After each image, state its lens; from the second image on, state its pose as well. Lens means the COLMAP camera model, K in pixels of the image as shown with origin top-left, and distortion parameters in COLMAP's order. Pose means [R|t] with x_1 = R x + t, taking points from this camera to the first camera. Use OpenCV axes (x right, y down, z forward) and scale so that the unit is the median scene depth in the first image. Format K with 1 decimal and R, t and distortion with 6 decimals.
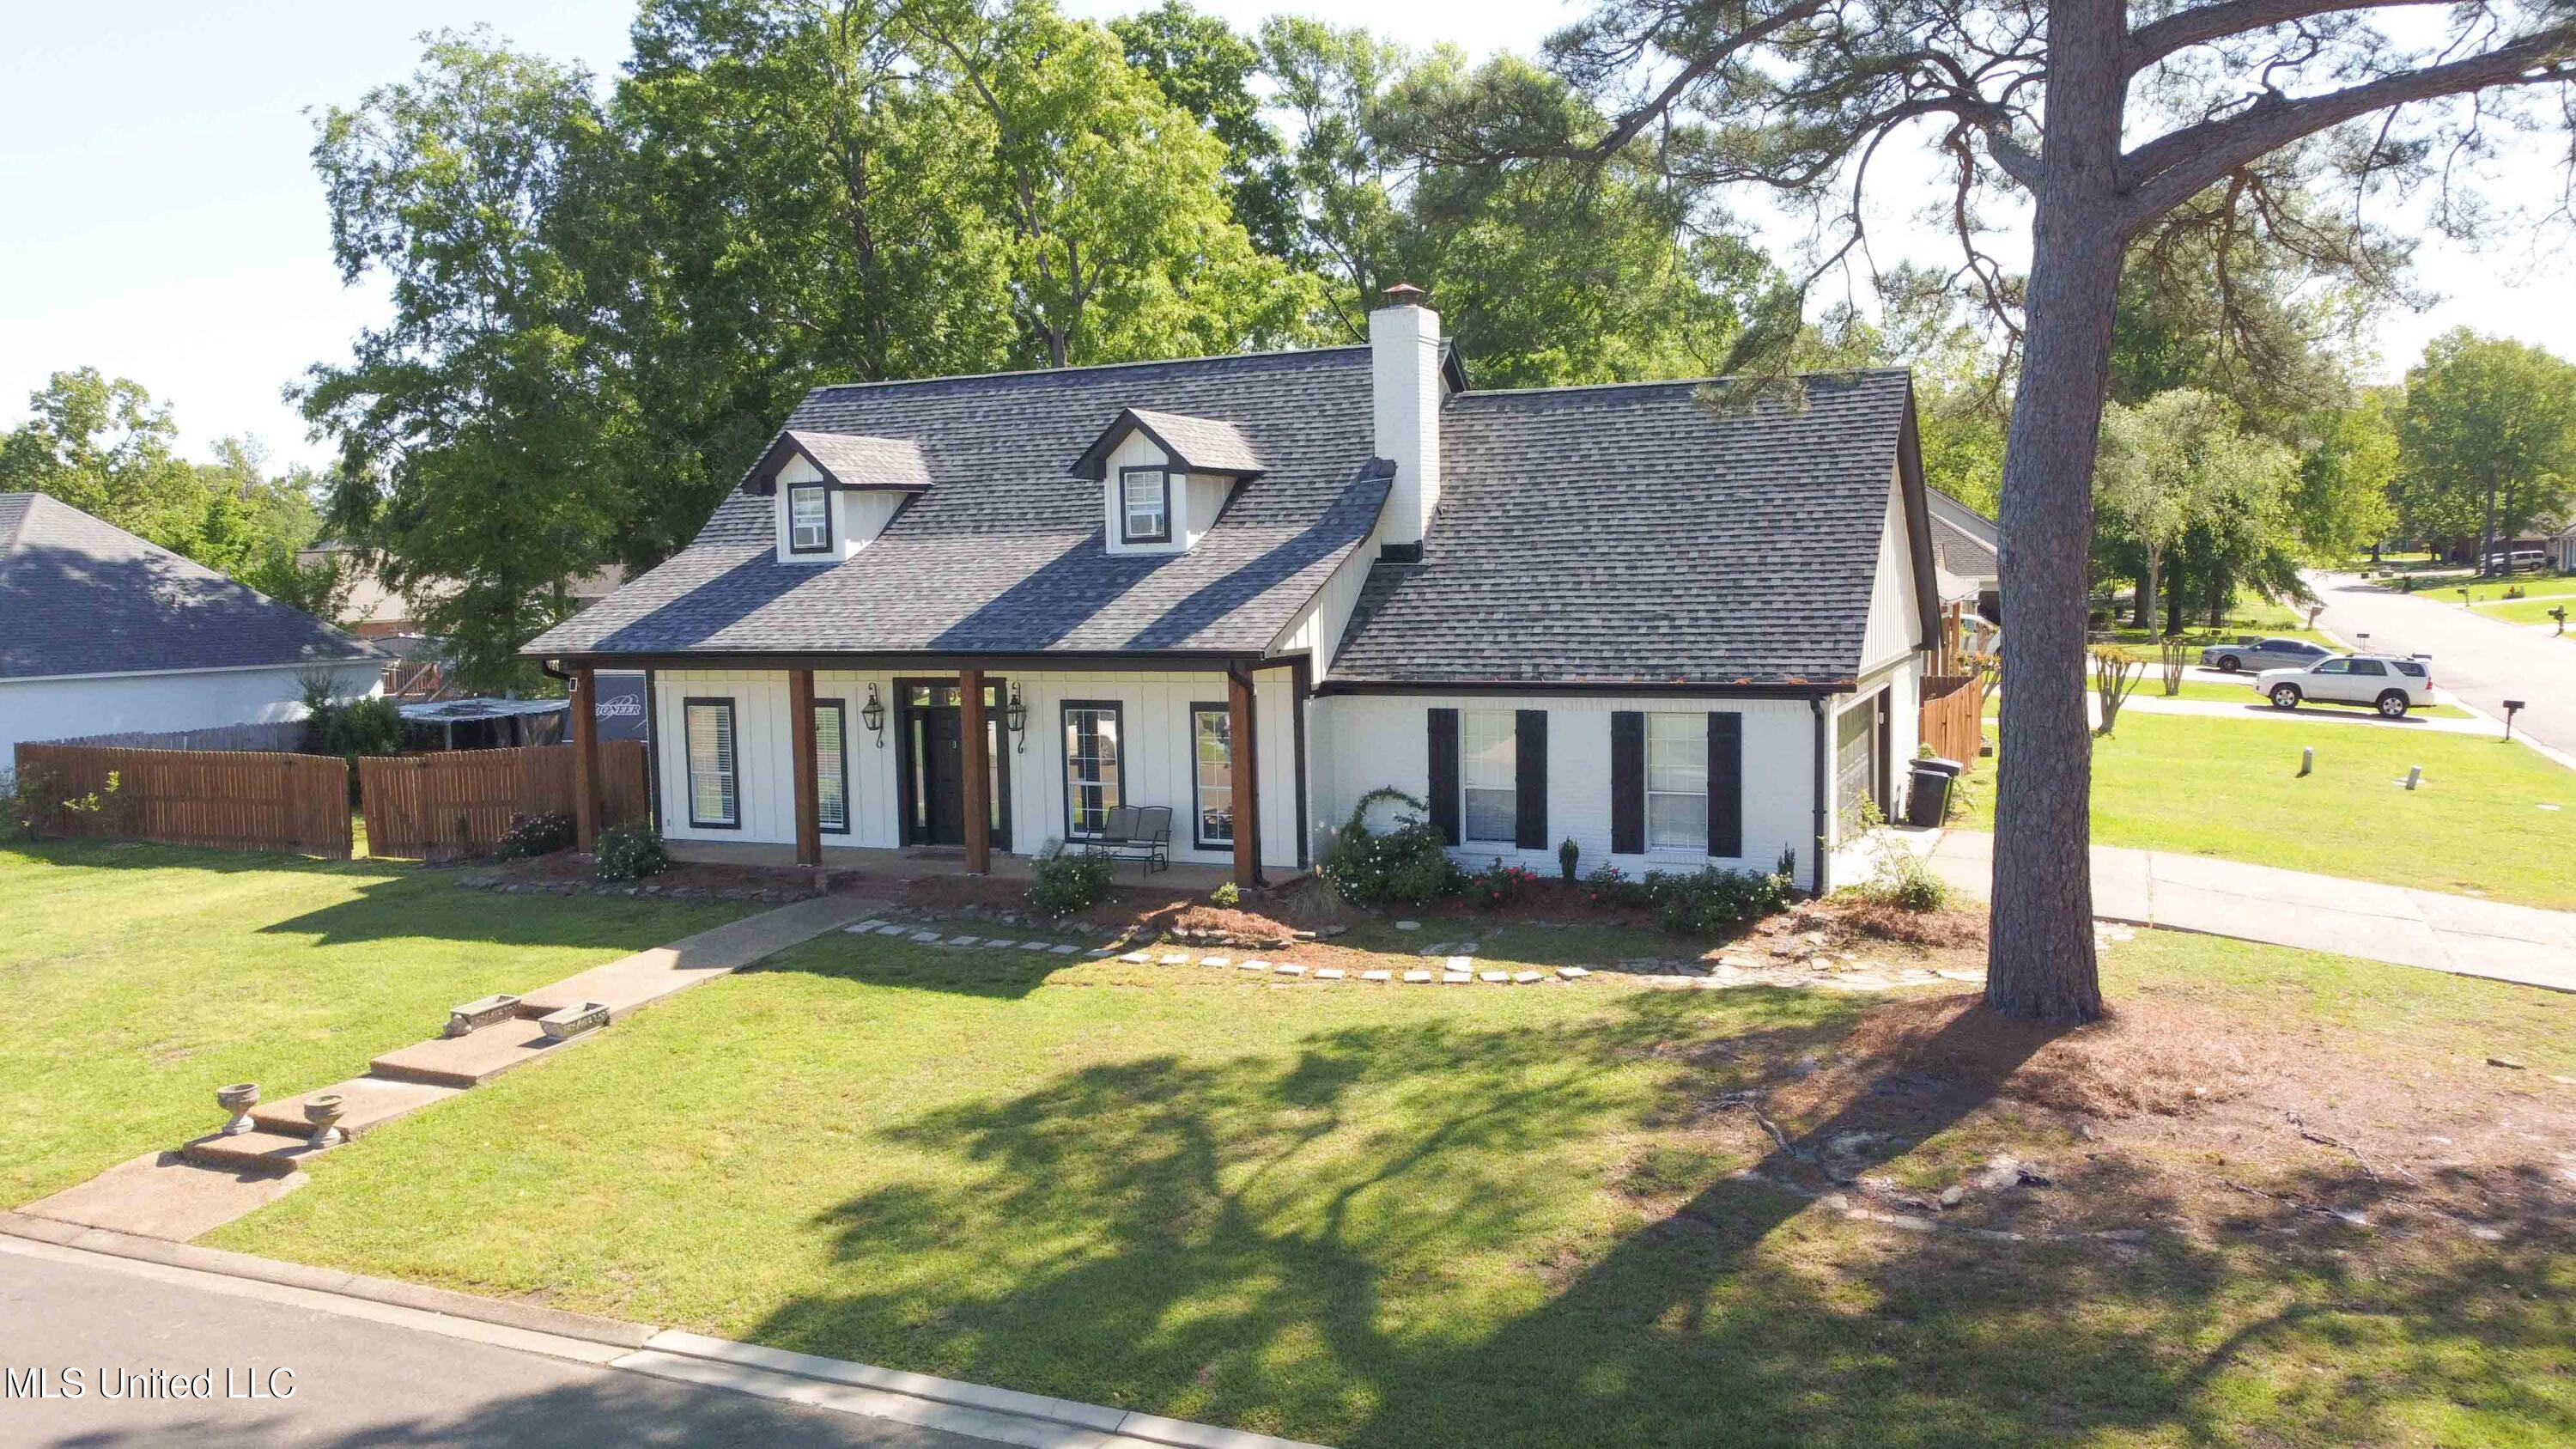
lens RADIAL K [[1868.9, 0, 1307.2], [0, 1868.9, 723.9], [0, 0, 1]] dist [0.011234, 0.001458]
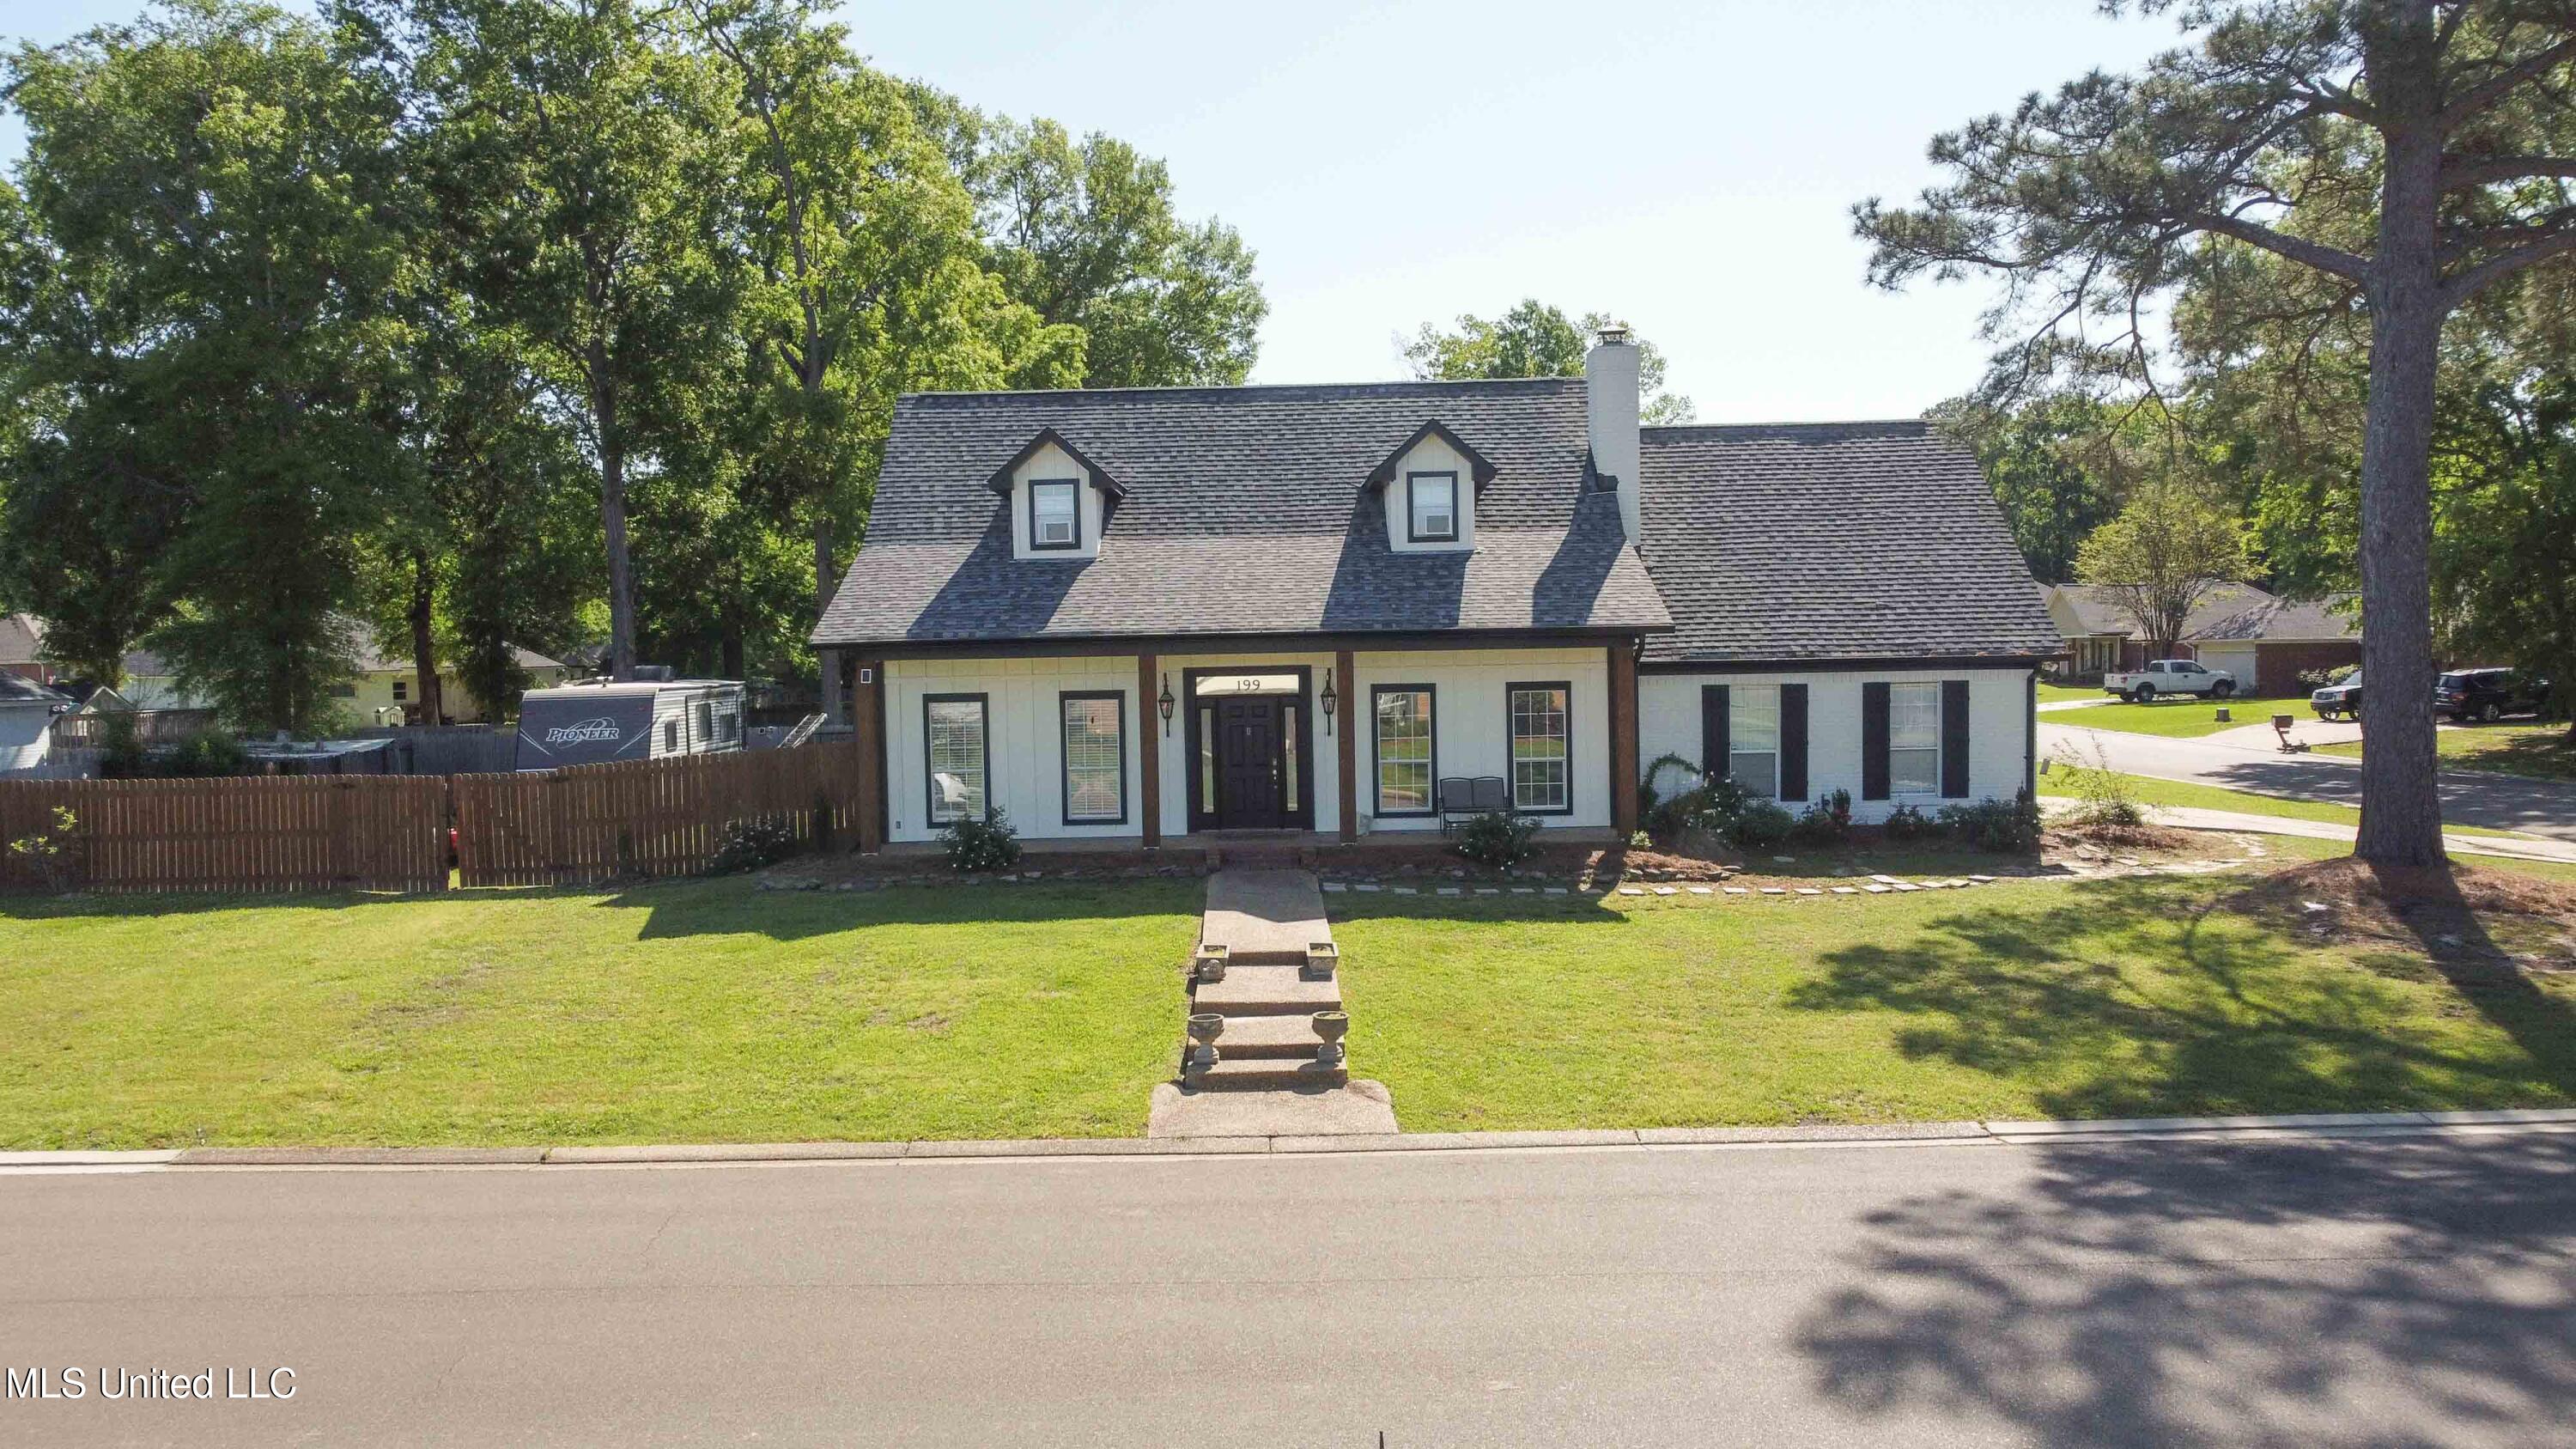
lens RADIAL K [[1920.9, 0, 1188.4], [0, 1920.9, 621.0], [0, 0, 1]] dist [-0.005872, -0.003759]
pose [[0.913522, 0.008908, 0.406691, -1.004391], [0.032061, 0.995074, -0.093811, 0.075804], [-0.405523, 0.098738, 0.908737, 0.045502]]
